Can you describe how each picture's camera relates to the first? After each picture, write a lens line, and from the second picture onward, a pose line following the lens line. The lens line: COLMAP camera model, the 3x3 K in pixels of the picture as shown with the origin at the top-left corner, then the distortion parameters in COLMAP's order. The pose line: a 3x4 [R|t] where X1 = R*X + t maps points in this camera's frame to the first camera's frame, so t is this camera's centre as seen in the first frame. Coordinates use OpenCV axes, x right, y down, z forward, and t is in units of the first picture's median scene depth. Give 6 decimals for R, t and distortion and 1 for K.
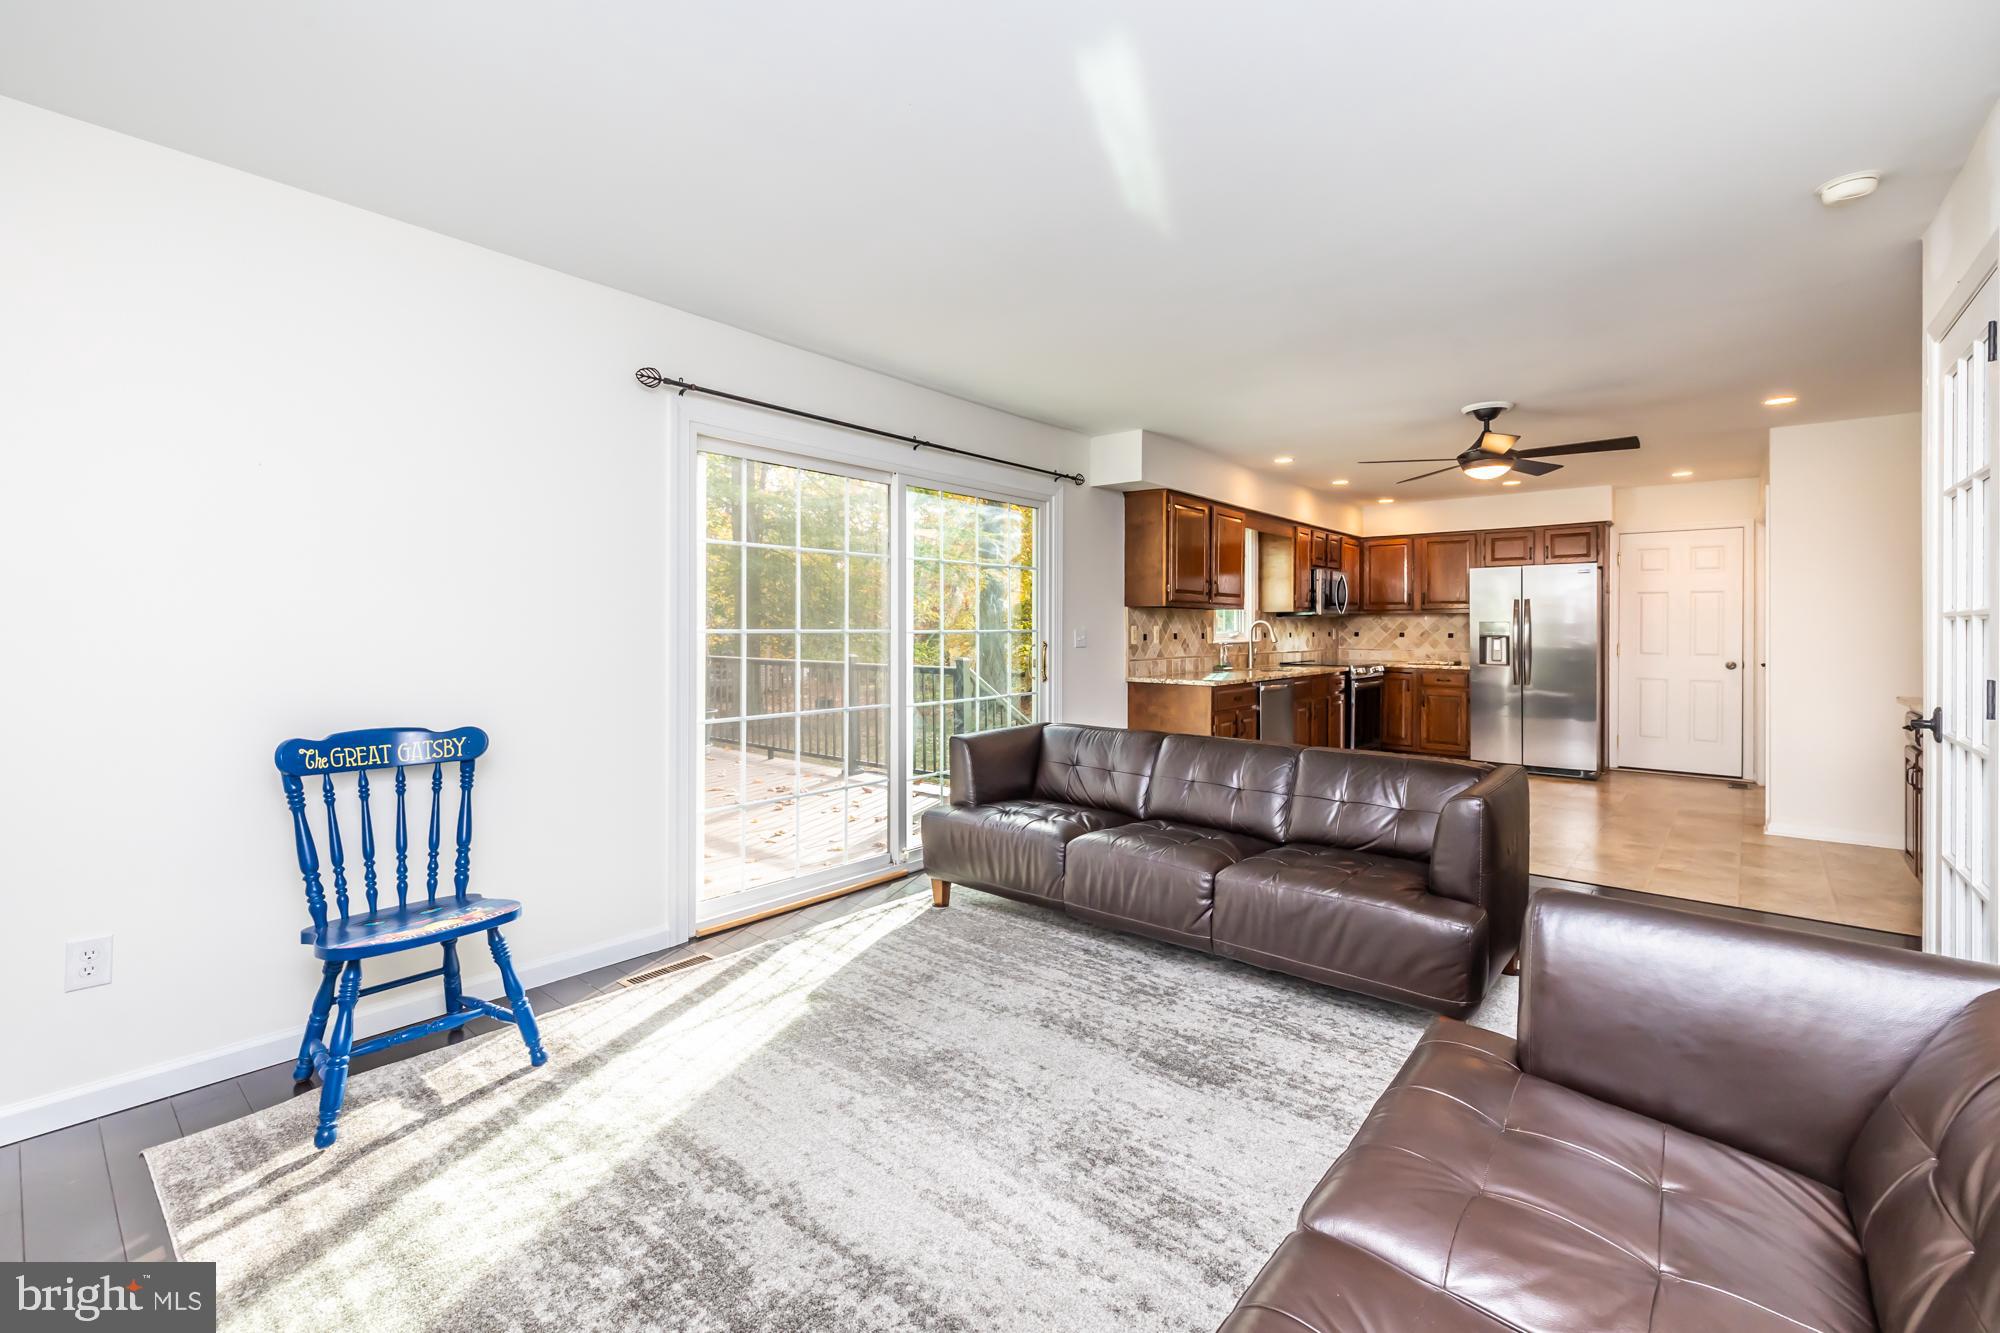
lens RADIAL K [[848.5, 0, 1007.5], [0, 848.5, 643.1], [0, 0, 1]] dist [-0.000775, 0.000092]
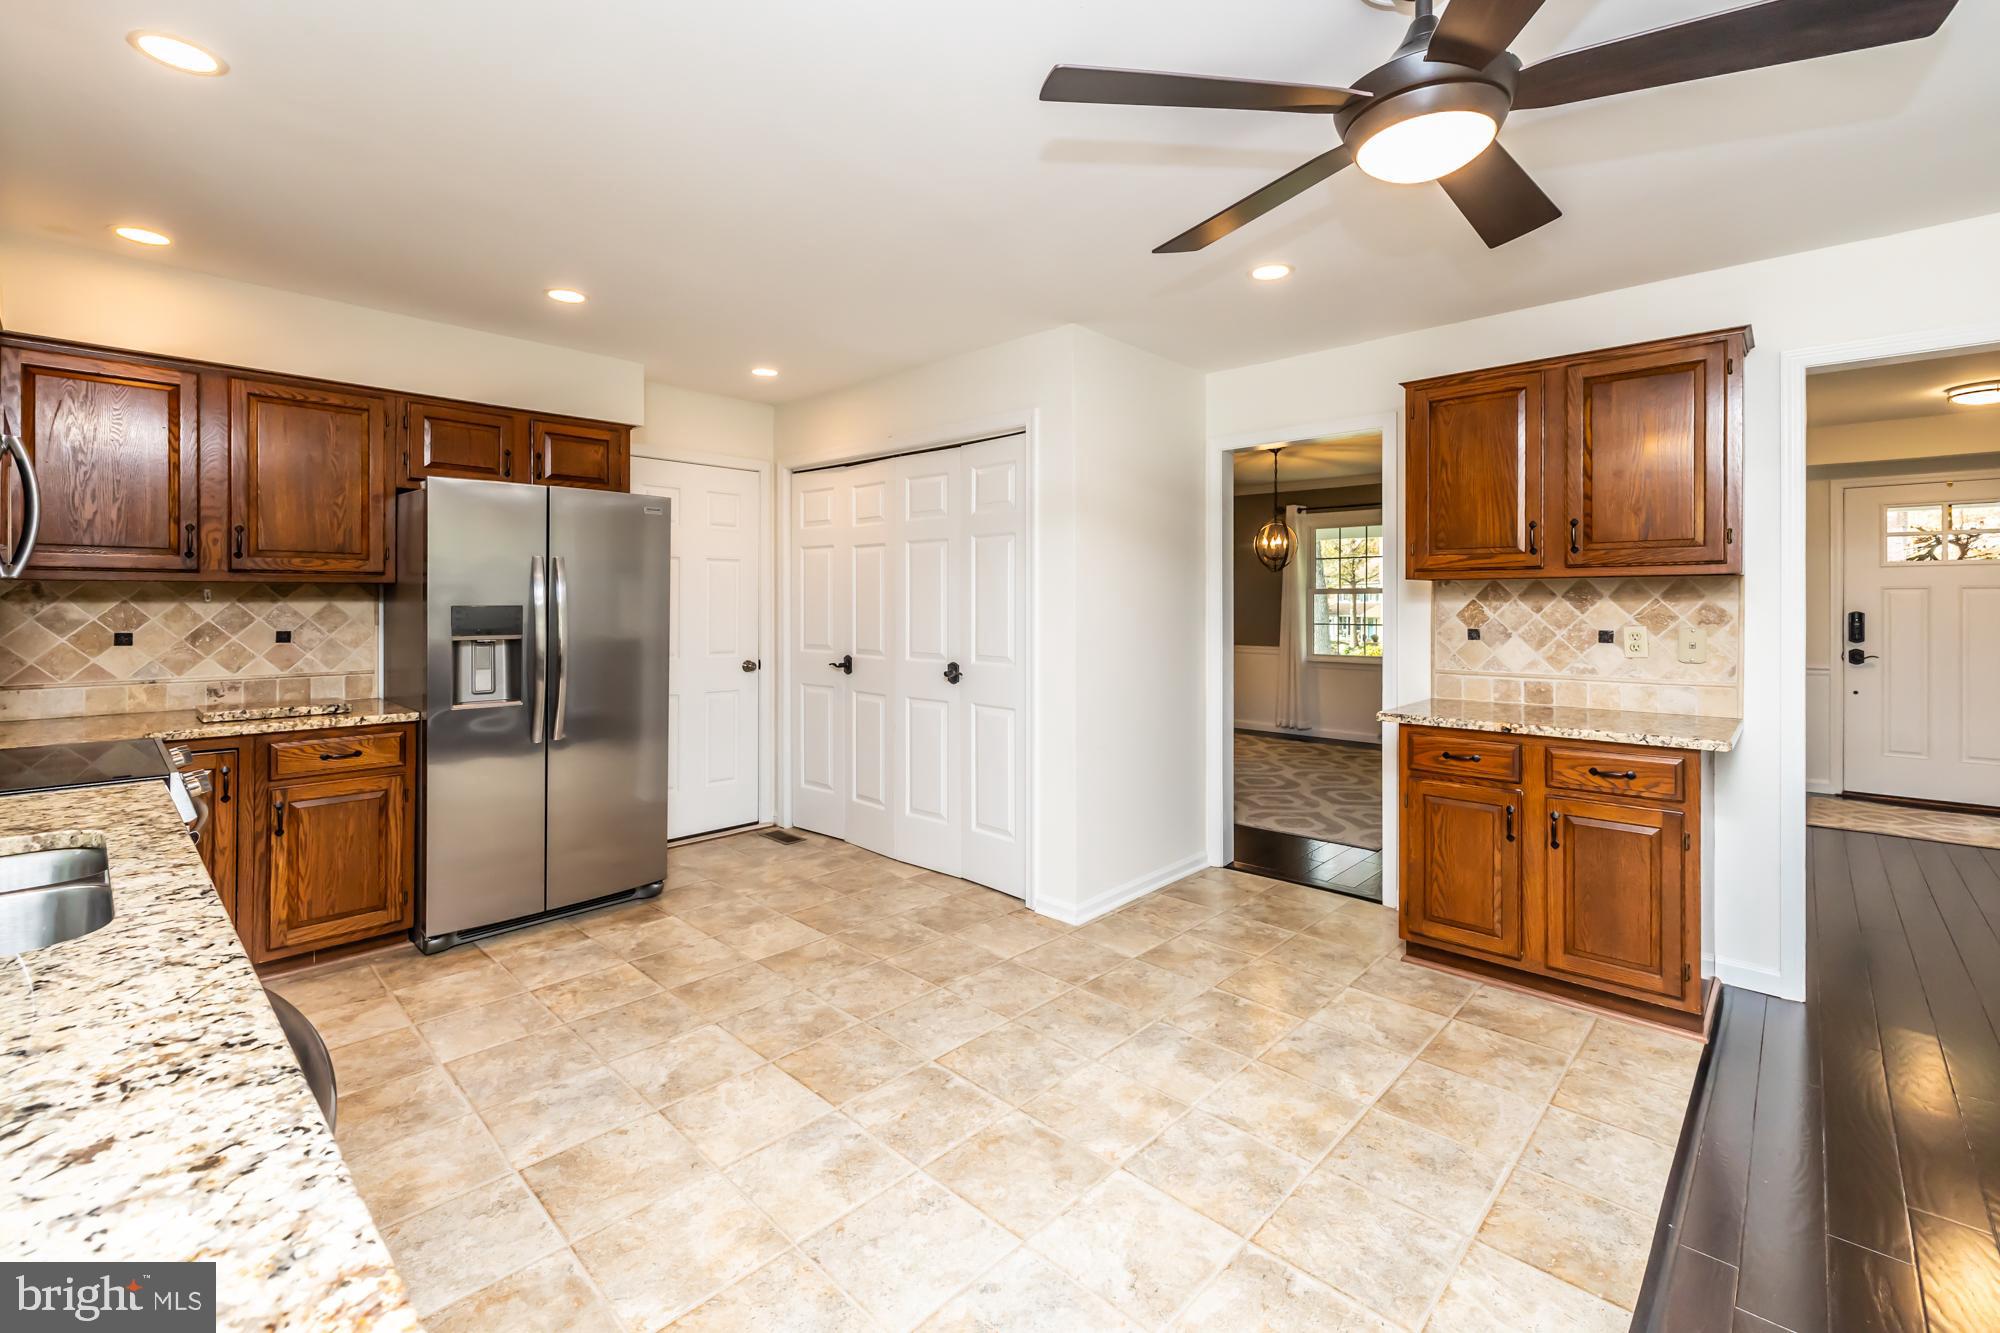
lens RADIAL K [[852.3, 0, 997.0], [0, 852.3, 598.3], [0, 0, 1]] dist [0.000260, 0.000347]
pose [[0.054484, 0.000315, 0.998515, 0.148726], [0.017206, 0.999851, -0.001254, -0.024203], [-0.998366, 0.017249, 0.054471, 0.726422]]
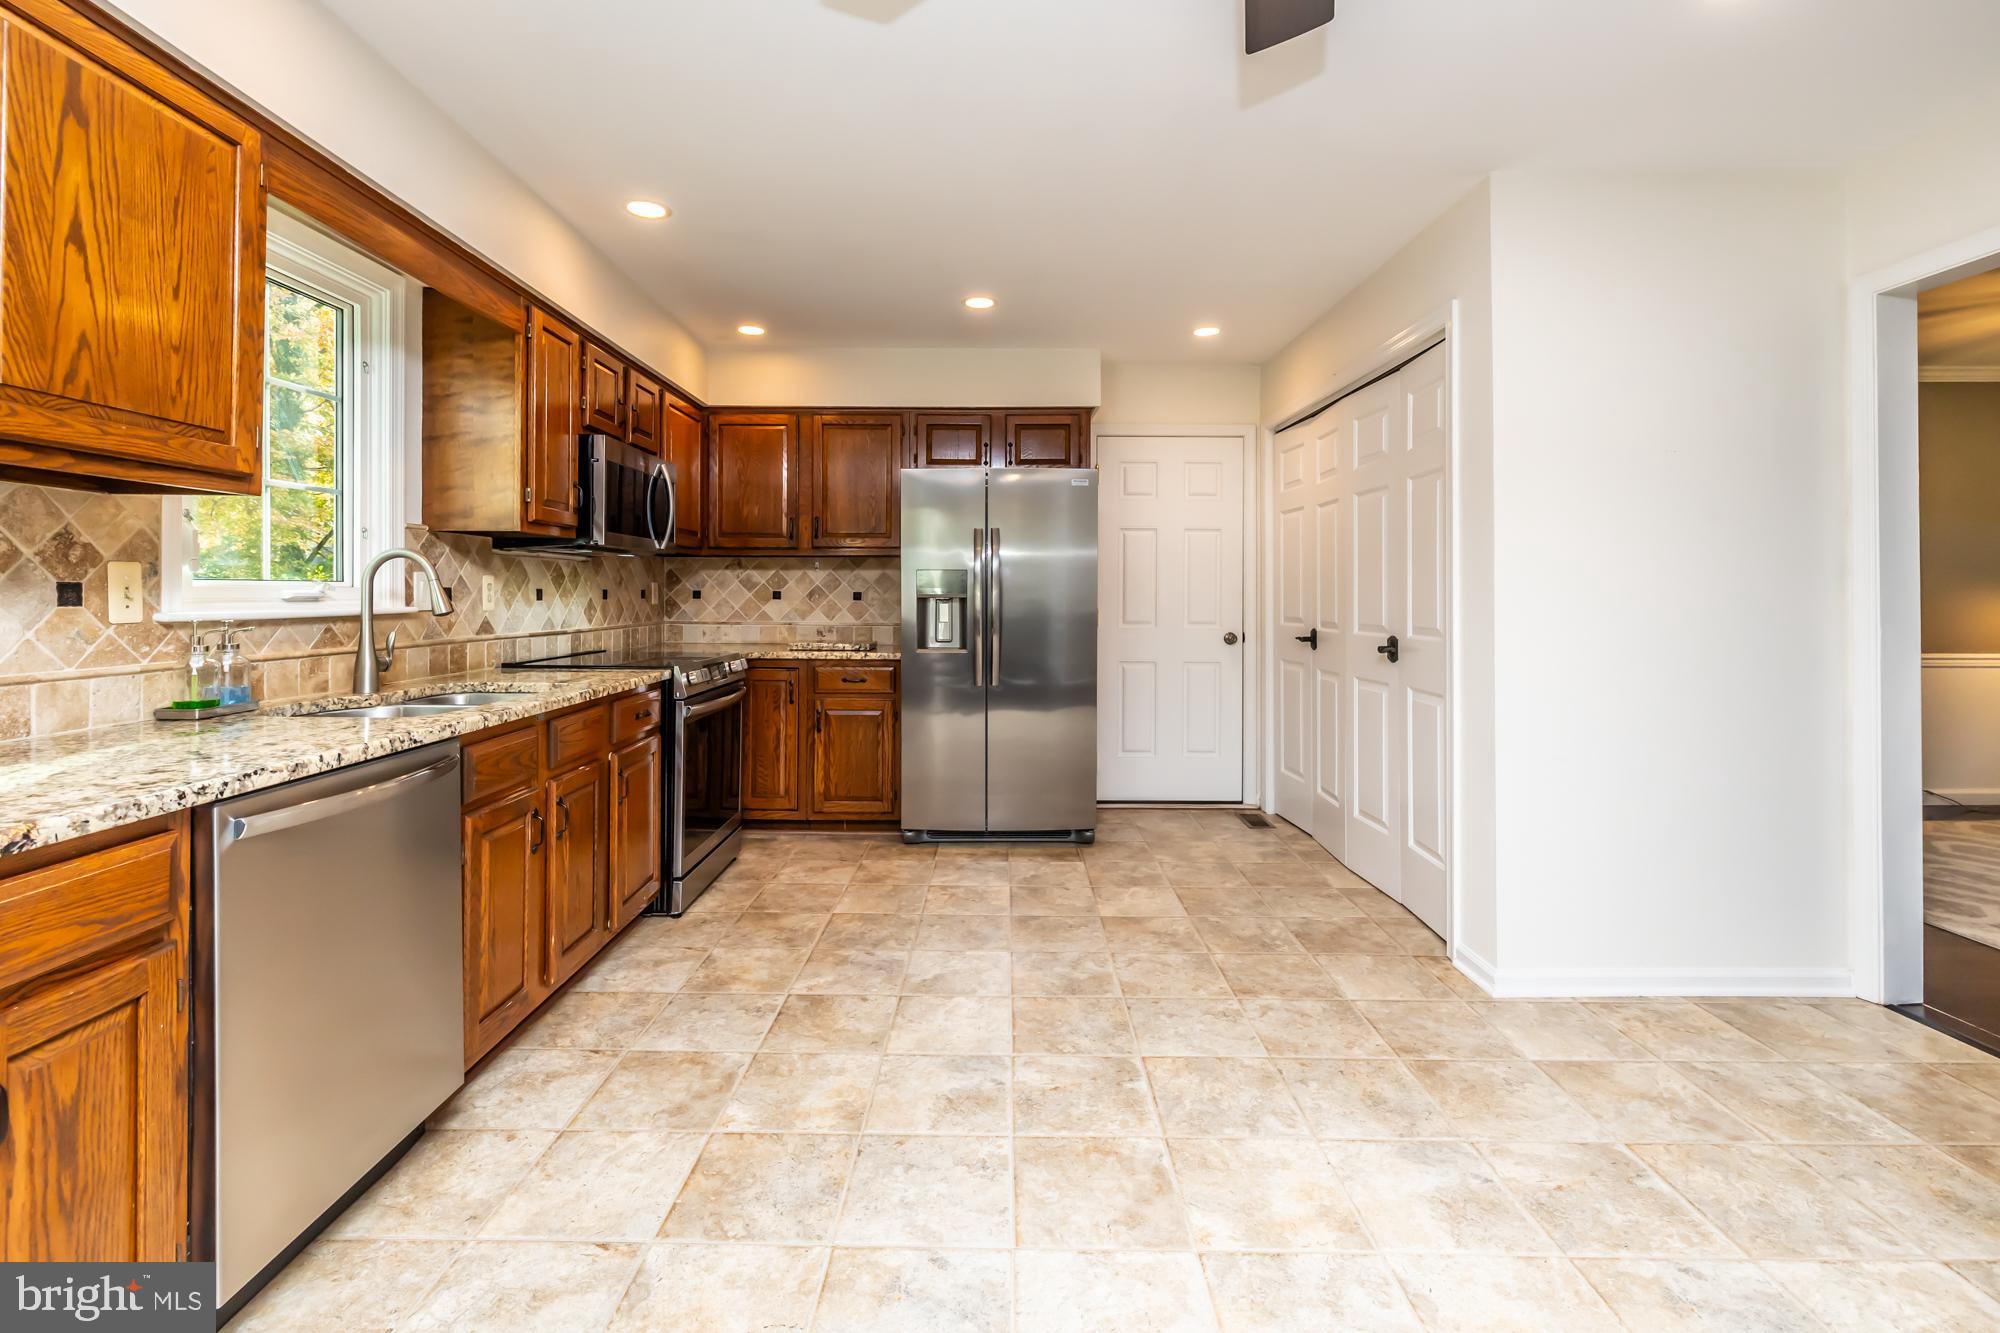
lens RADIAL K [[863.3, 0, 998.8], [0, 863.3, 588.5], [0, 0, 1]] dist [-0.000041, 0.000266]
pose [[0.757610, 0.004150, 0.652694, 0.246941], [0.011340, 0.999745, -0.019520, -0.001901], [-0.652609, 0.022190, 0.757370, 0.571105]]
